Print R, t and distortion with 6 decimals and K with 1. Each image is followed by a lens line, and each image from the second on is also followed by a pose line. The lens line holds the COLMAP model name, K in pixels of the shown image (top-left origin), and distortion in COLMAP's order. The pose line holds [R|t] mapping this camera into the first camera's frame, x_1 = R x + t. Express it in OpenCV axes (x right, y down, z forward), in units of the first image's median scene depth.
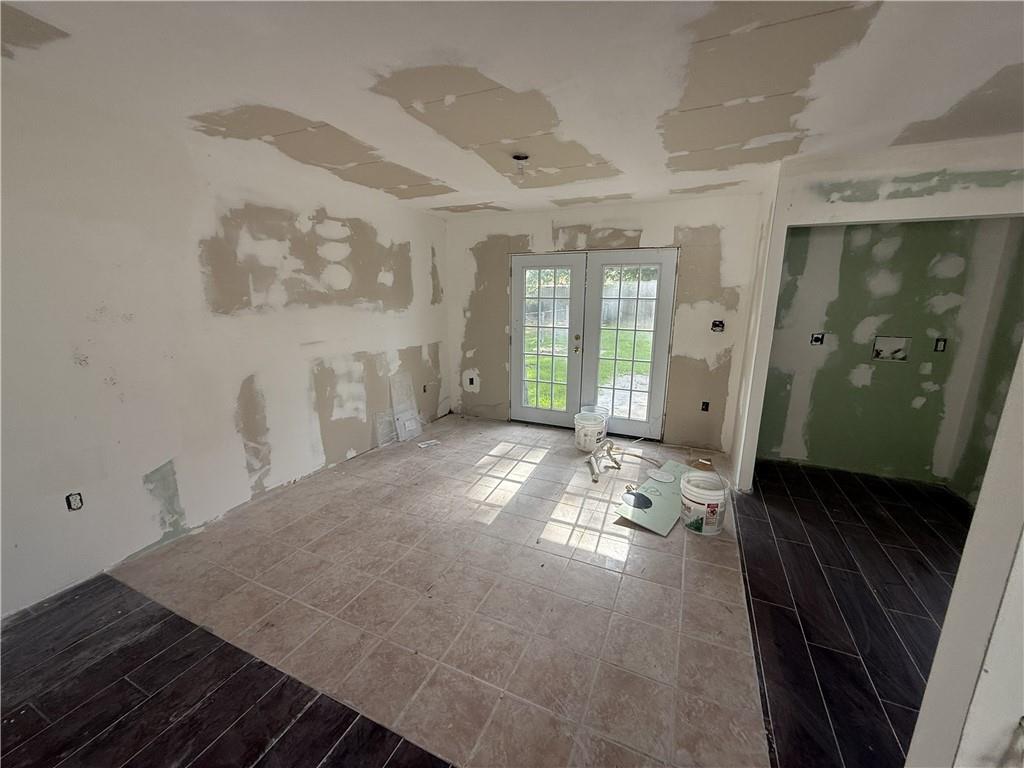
lens RADIAL K [[409.5, 0, 511.2], [0, 409.5, 382.3], [0, 0, 1]] dist [-0.000760, 0.000506]
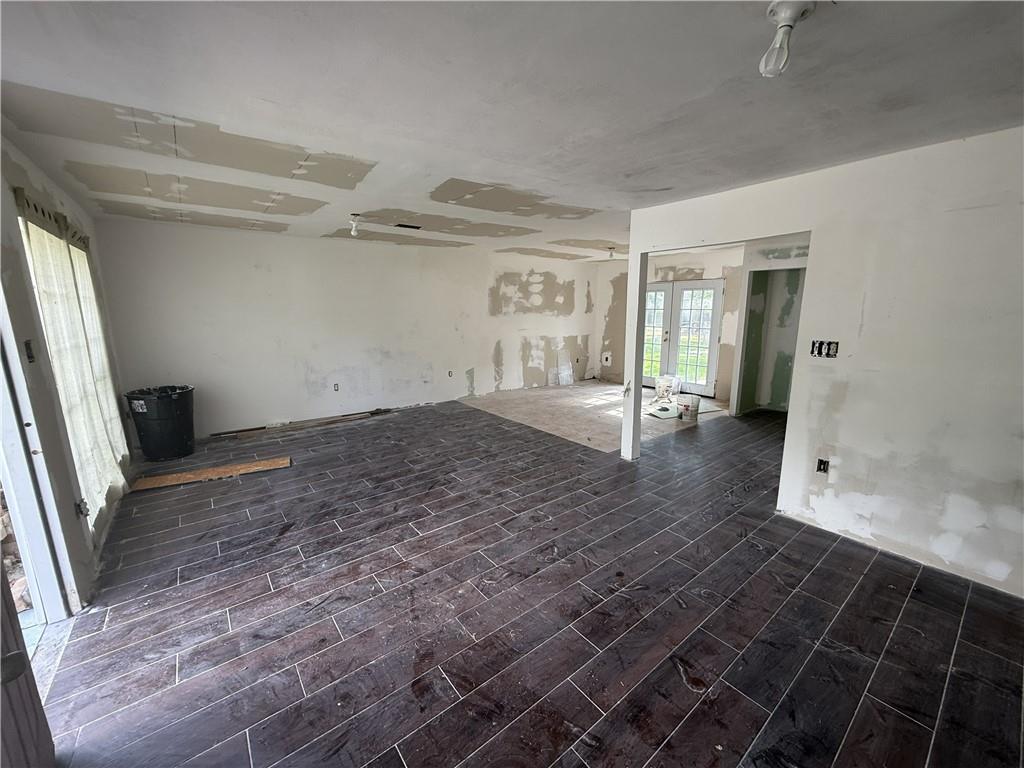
lens RADIAL K [[409.5, 0, 510.4], [0, 409.5, 382.2], [0, 0, 1]] dist [-0.000760, 0.000506]
pose [[0.886027, 0.076347, -0.457305, 0.503198], [-0.090634, 0.995840, -0.009349, 0.219981], [0.454689, 0.049731, 0.889261, -1.015484]]
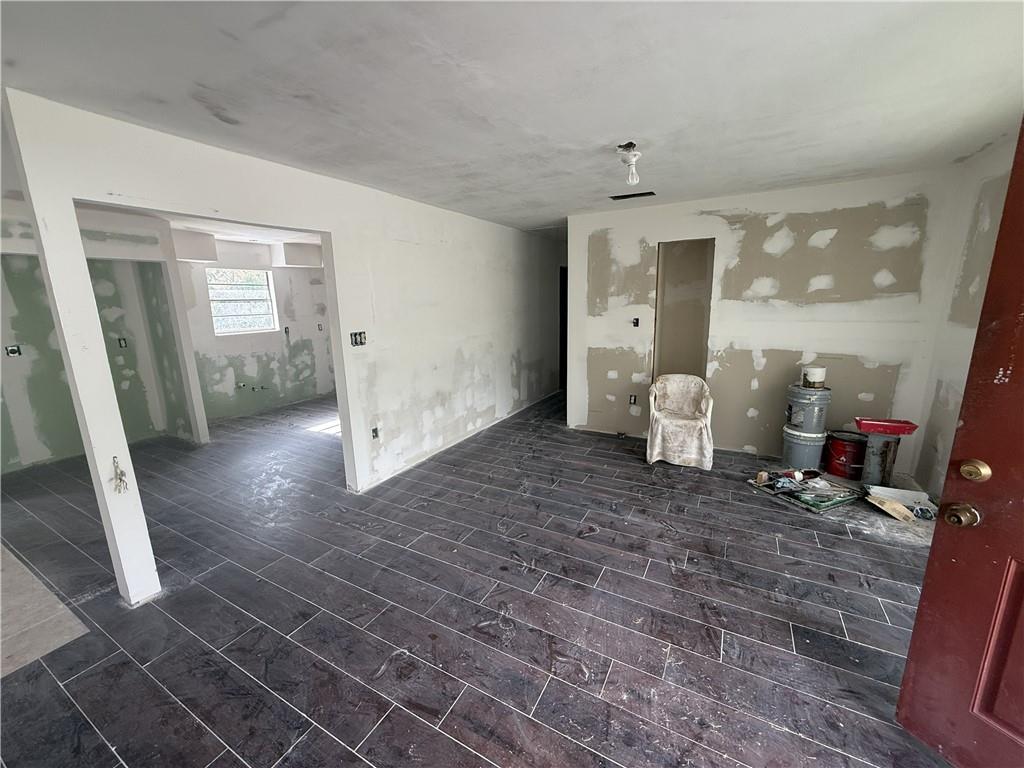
lens RADIAL K [[409.5, 0, 510.7], [0, 409.5, 382.1], [0, 0, 1]] dist [-0.000760, 0.000506]
pose [[0.085829, -0.207219, 0.974522, -0.246636], [0.235372, 0.954662, 0.182266, 0.095412], [-0.968108, 0.213732, 0.130711, -0.454286]]
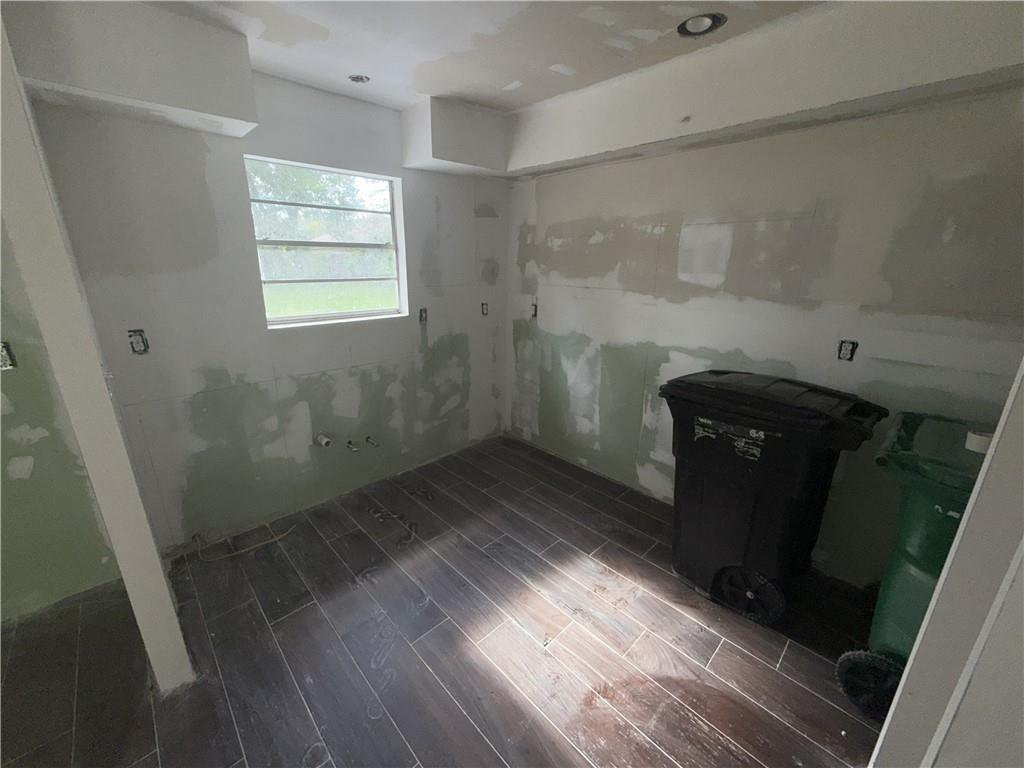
lens RADIAL K [[409.5, 0, 510.6], [0, 409.5, 383.0], [0, 0, 1]] dist [-0.000760, 0.000506]
pose [[0.365305, -0.273847, 0.889697, 0.803183], [0.189887, 0.957576, 0.216773, -0.048031], [-0.911315, 0.089753, 0.401807, 0.231132]]
